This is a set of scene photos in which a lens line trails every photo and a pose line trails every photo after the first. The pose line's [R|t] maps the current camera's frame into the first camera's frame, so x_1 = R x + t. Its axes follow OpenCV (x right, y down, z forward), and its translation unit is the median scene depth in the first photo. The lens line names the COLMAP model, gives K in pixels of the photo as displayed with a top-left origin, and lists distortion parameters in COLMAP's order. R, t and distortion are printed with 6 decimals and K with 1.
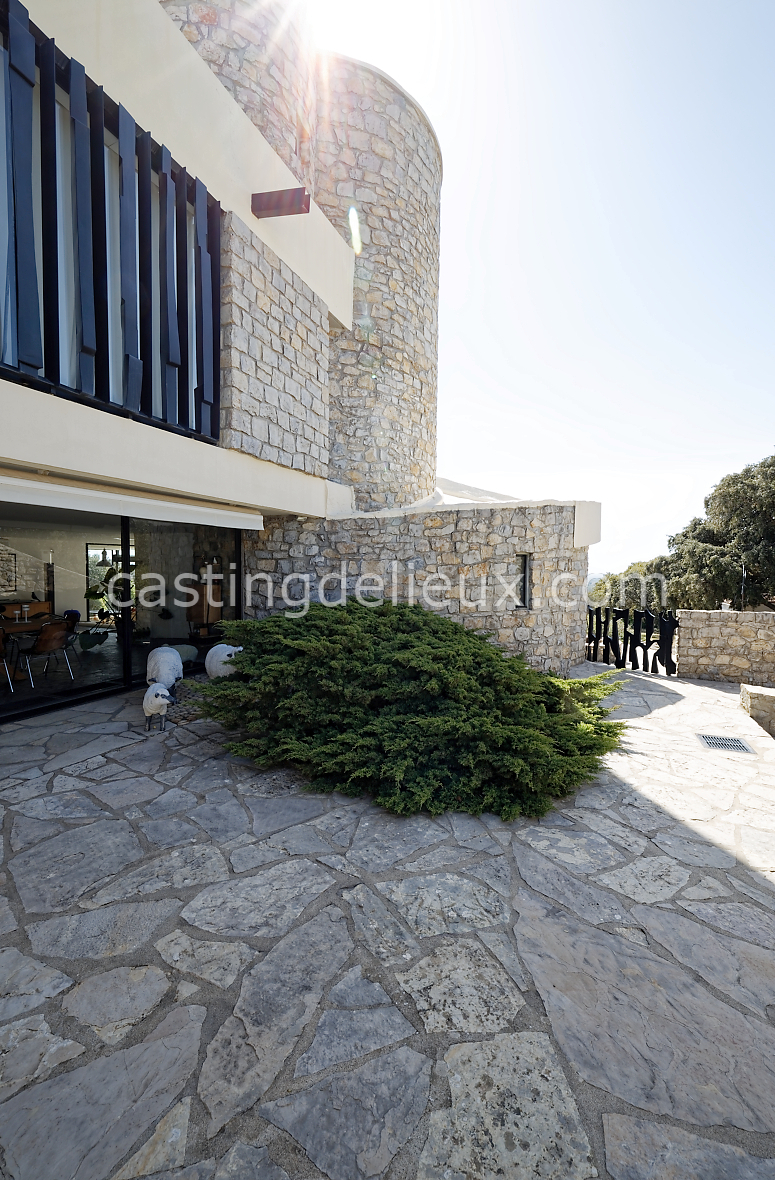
lens RADIAL K [[483.4, 0, 399.5], [0, 483.4, 590.8], [0, 0, 1]] dist [0.002156, 0.000709]
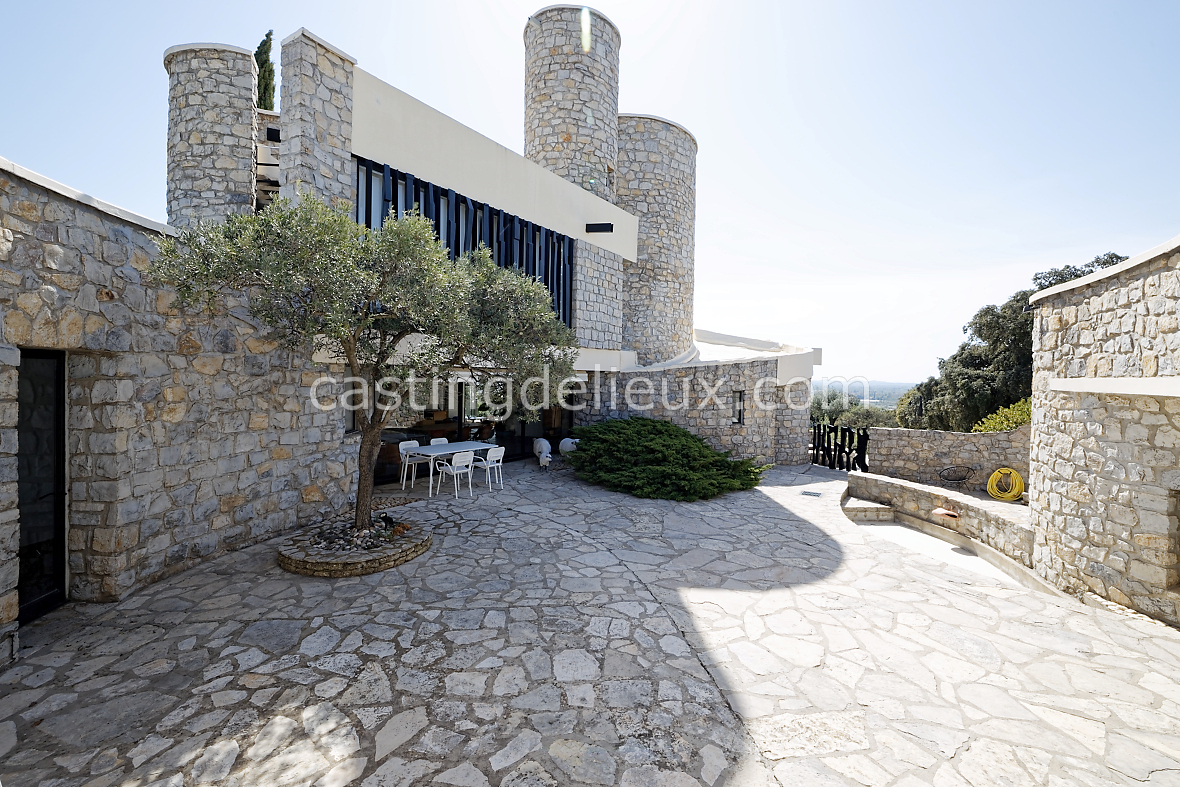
lens RADIAL K [[498.1, 0, 594.7], [0, 498.1, 391.2], [0, 0, 1]] dist [0.003634, 0.001000]
pose [[0.975459, 0.010170, -0.219945, 0.159227], [-0.013675, 0.999803, -0.014418, -0.046182], [0.219755, 0.017072, 0.975406, -0.804966]]
